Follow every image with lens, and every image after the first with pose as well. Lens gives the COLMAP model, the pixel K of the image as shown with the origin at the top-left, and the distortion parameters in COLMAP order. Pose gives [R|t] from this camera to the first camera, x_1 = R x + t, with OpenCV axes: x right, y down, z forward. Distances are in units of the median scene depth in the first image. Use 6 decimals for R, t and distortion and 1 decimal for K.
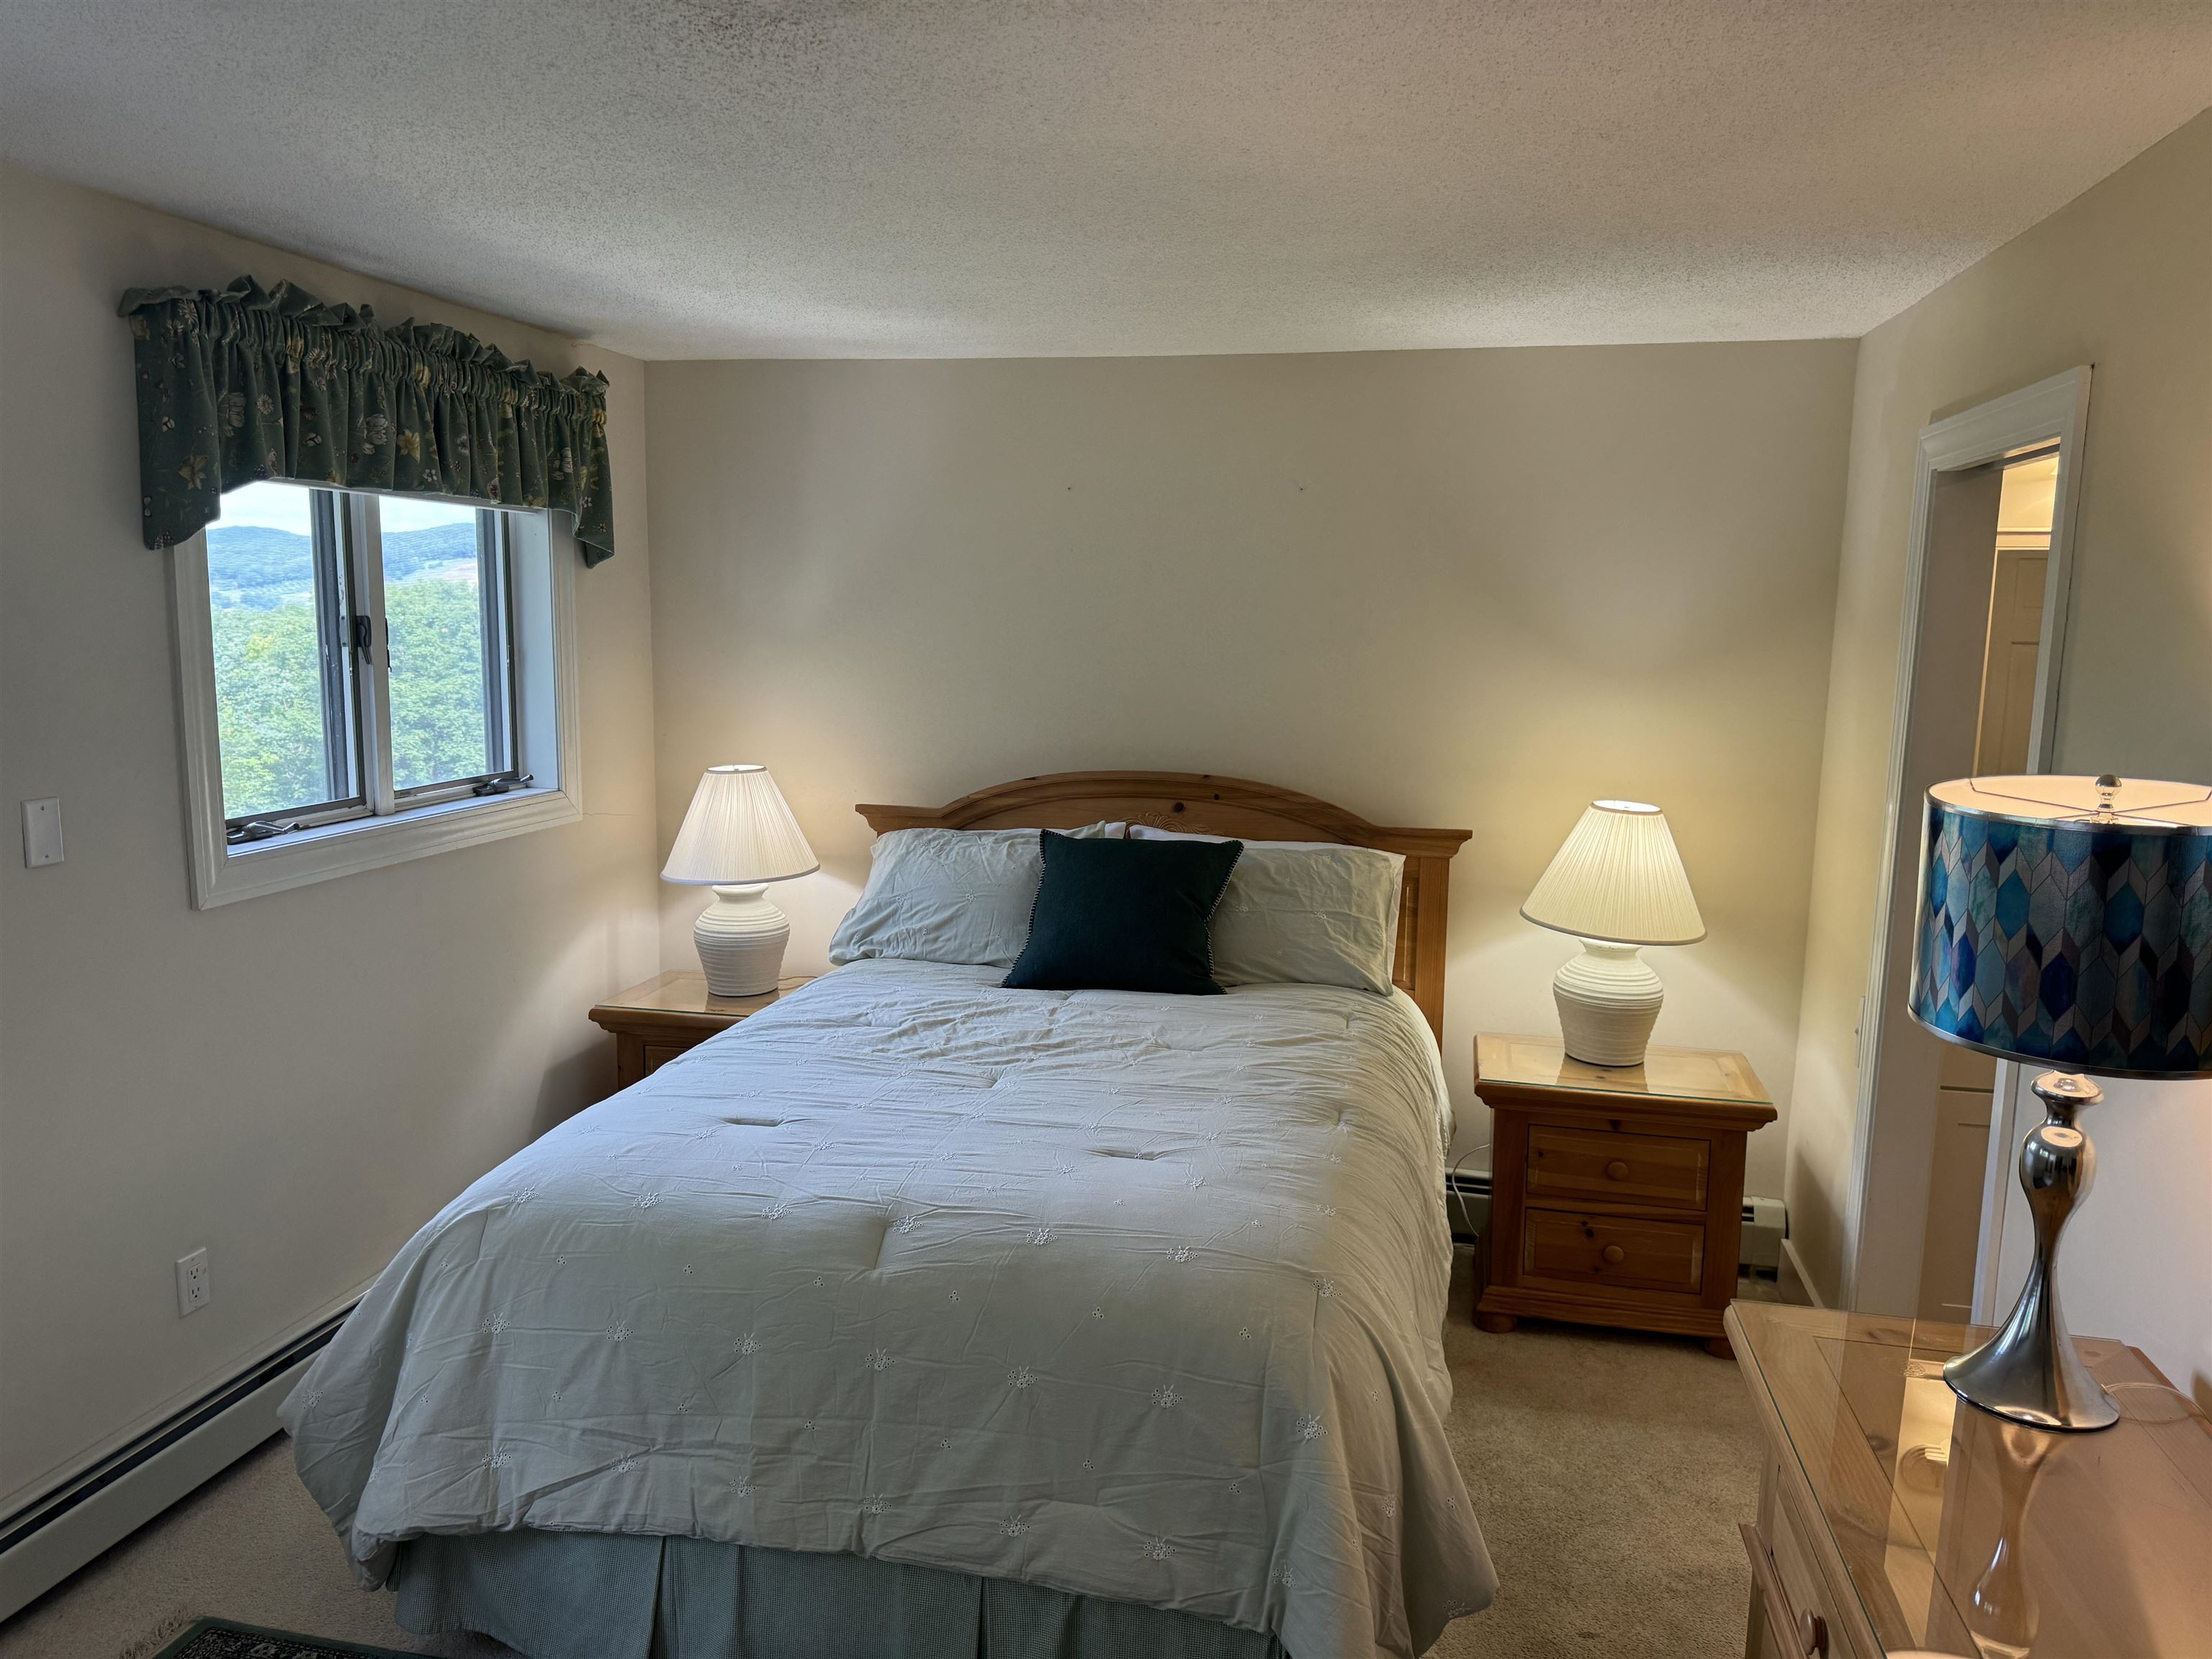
lens RADIAL K [[1516.0, 0, 1106.3], [0, 1516.0, 865.3], [0, 0, 1]] dist [0.123595, -0.244738]
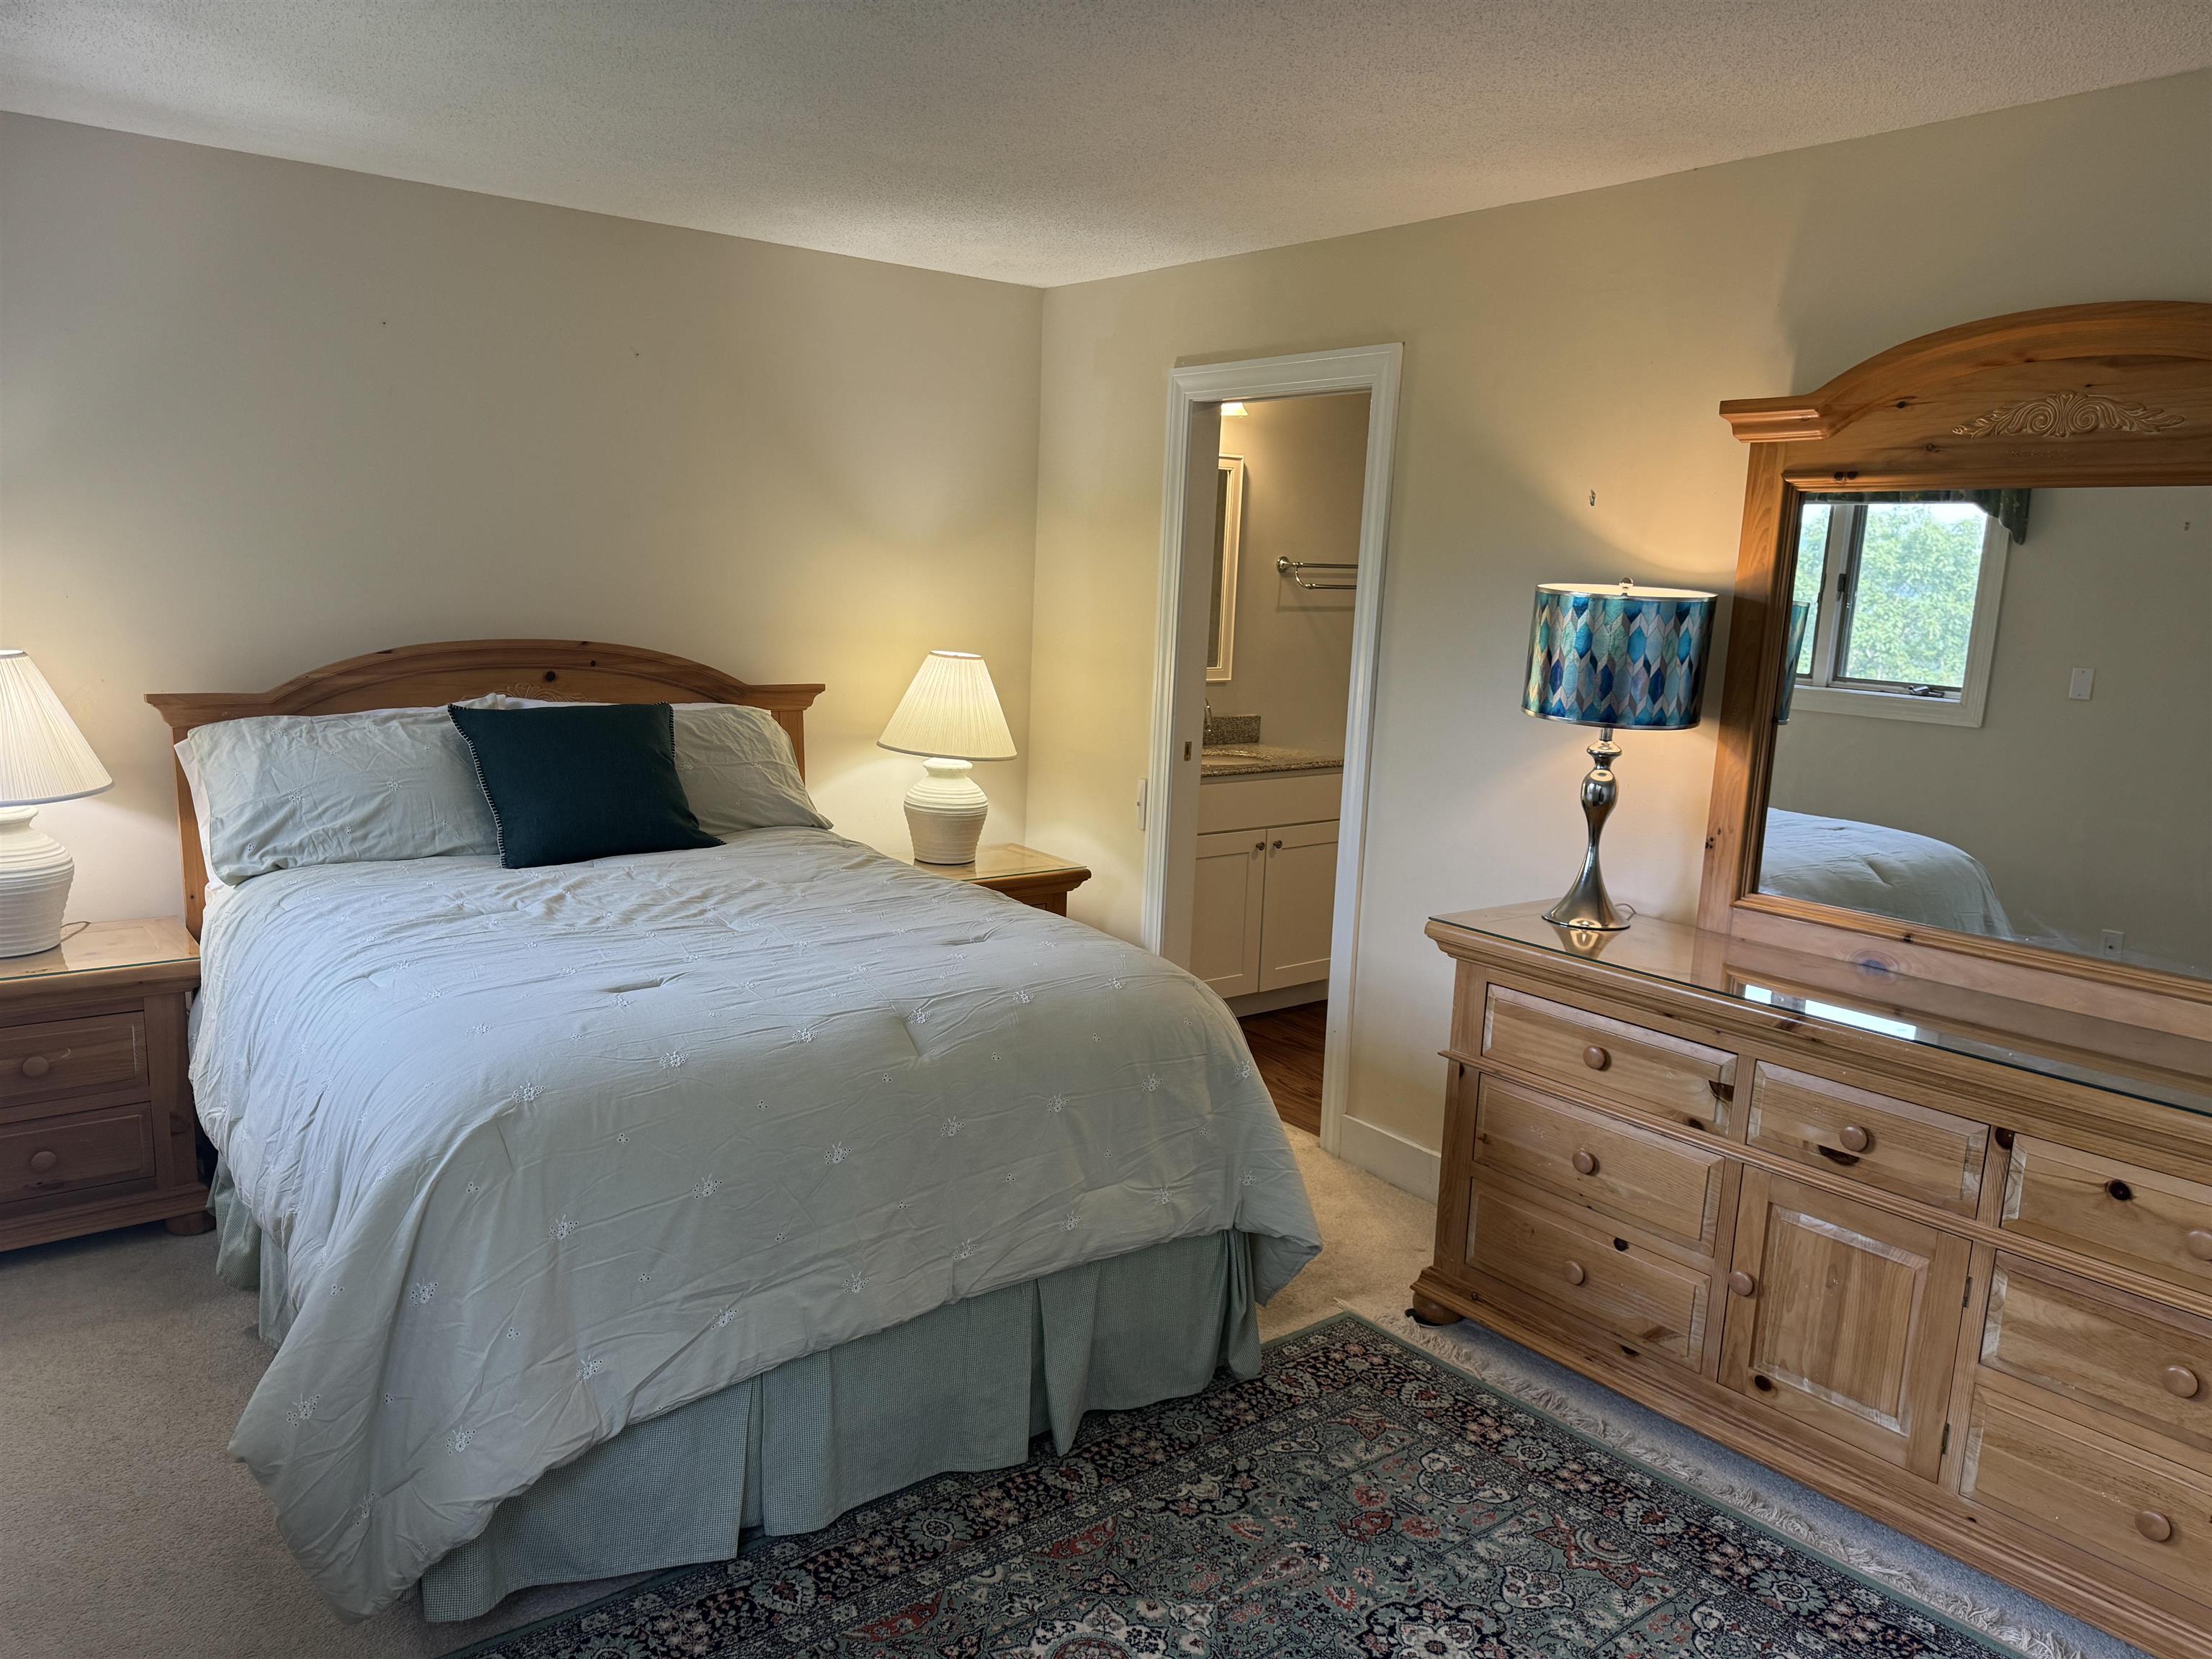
lens RADIAL K [[1548.5, 0, 1083.9], [0, 1548.5, 857.2], [0, 0, 1]] dist [0.072147, -0.097114]
pose [[0.643149, -0.132601, 0.754173, -0.555198], [0.094749, 0.991105, 0.093459, 0.016491], [-0.759857, 0.011349, 0.649992, 0.108832]]
